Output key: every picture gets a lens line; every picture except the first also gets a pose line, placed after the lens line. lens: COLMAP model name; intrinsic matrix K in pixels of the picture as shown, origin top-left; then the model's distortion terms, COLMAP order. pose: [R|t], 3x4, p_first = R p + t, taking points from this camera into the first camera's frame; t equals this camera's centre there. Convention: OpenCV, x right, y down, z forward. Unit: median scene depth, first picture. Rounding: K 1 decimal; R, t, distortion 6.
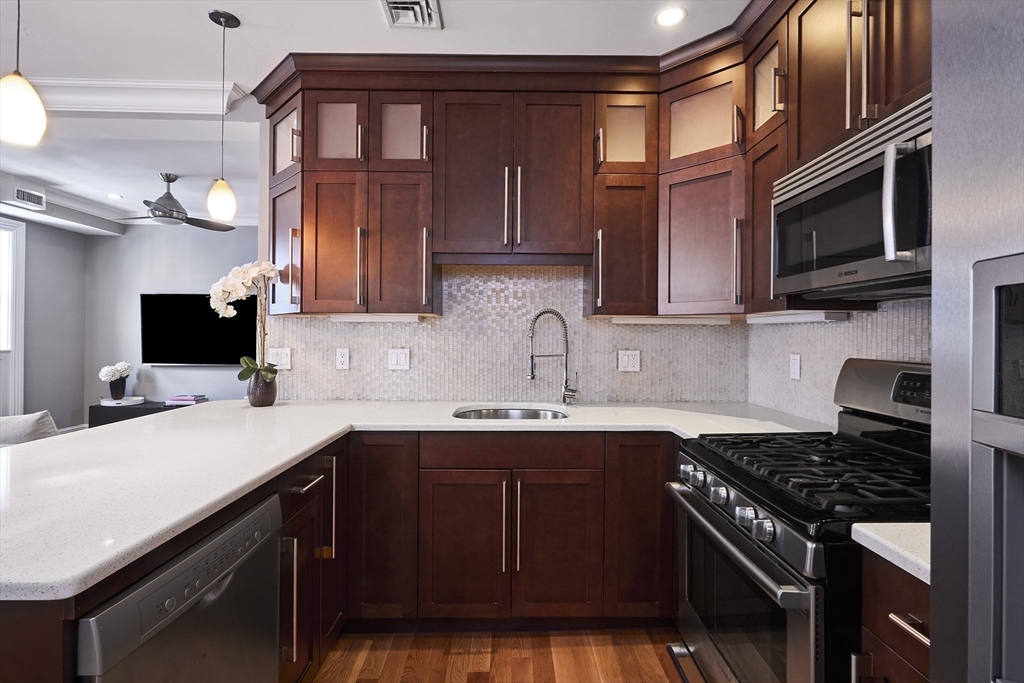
lens RADIAL K [[464.6, 0, 514.8], [0, 464.6, 336.5], [0, 0, 1]] dist [0.001431, -0.000103]
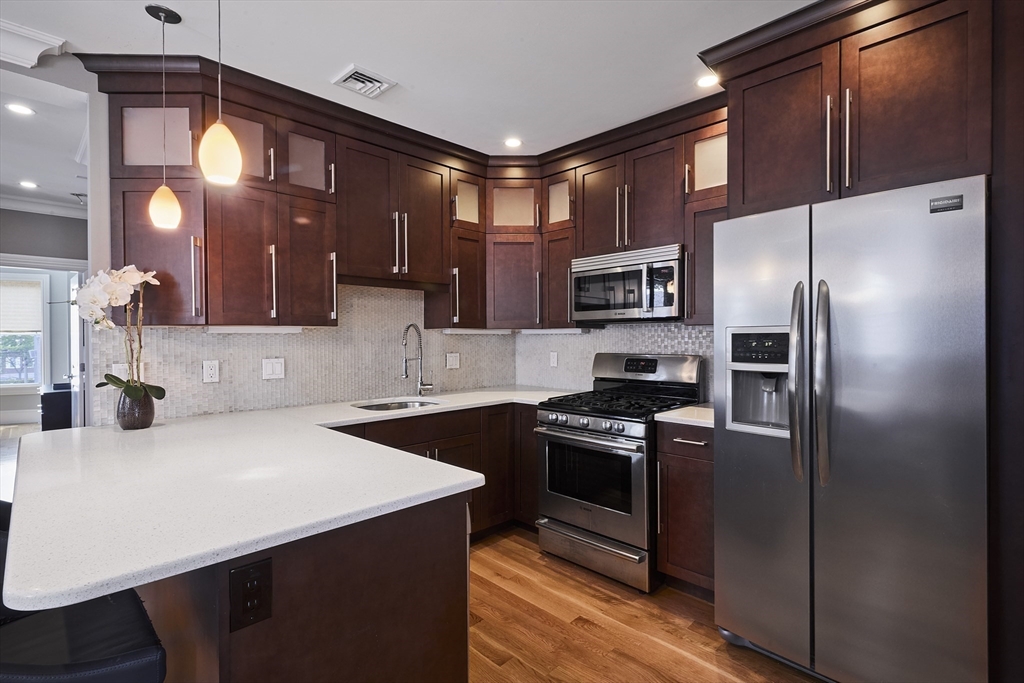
lens RADIAL K [[469.7, 0, 516.3], [0, 469.7, 346.3], [0, 0, 1]] dist [0.002098, -0.000034]
pose [[0.729024, -0.021845, 0.684139, -0.653544], [0.011555, 0.999741, 0.019609, -0.018049], [-0.684390, -0.006390, 0.729088, -0.158998]]
